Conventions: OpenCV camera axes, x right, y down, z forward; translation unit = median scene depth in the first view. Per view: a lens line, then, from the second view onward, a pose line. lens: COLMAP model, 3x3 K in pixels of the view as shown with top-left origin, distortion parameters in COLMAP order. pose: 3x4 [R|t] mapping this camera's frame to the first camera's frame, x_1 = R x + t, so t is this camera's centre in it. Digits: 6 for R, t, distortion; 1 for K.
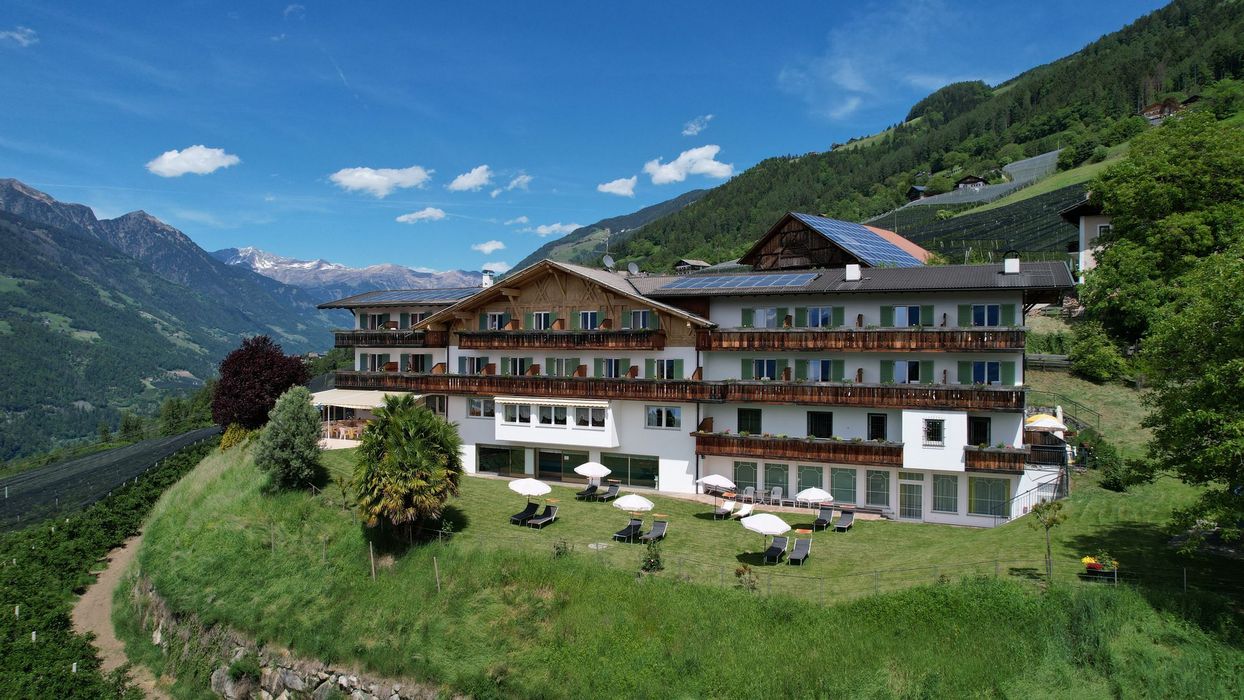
lens RADIAL K [[793.0, 0, 622.0], [0, 793.0, 350.0], [0, 0, 1]] dist [-0.000708, 0.001768]
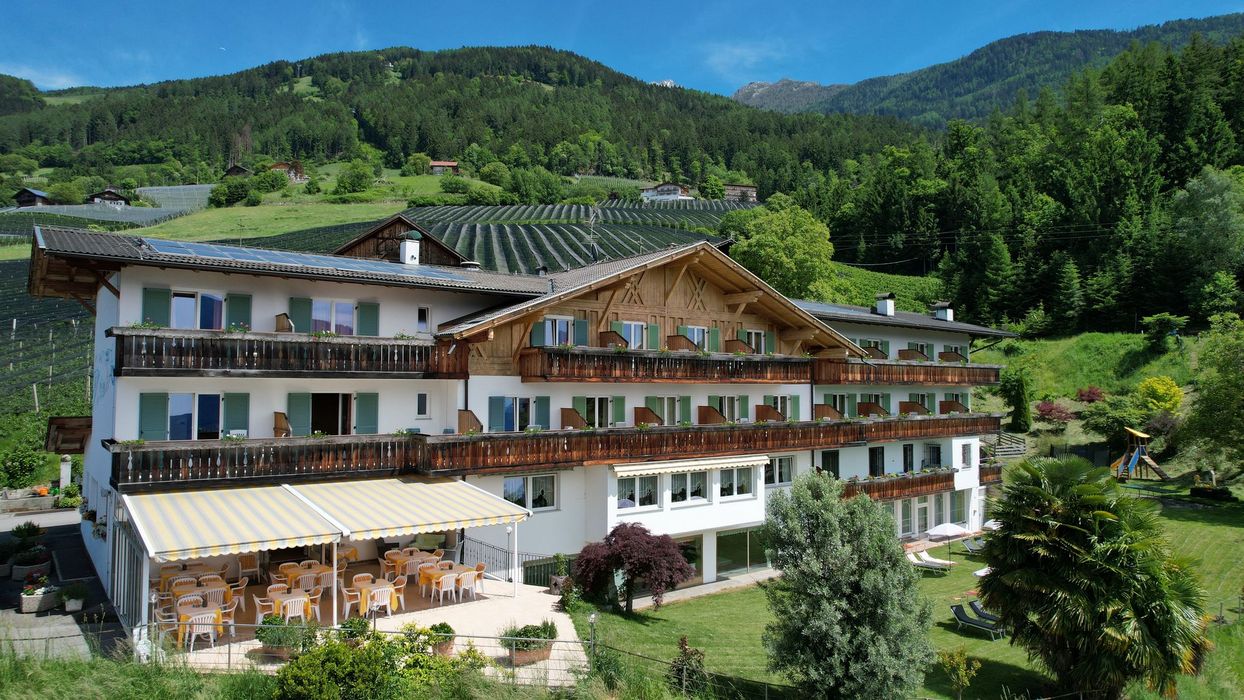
lens RADIAL K [[793.0, 0, 622.0], [0, 793.0, 350.0], [0, 0, 1]] dist [-0.000708, 0.001768]
pose [[0.430037, 0.040387, 0.901908, -0.597656], [0.005231, 0.998871, -0.047223, 0.002413], [-0.902796, 0.025025, 0.429340, 0.674259]]
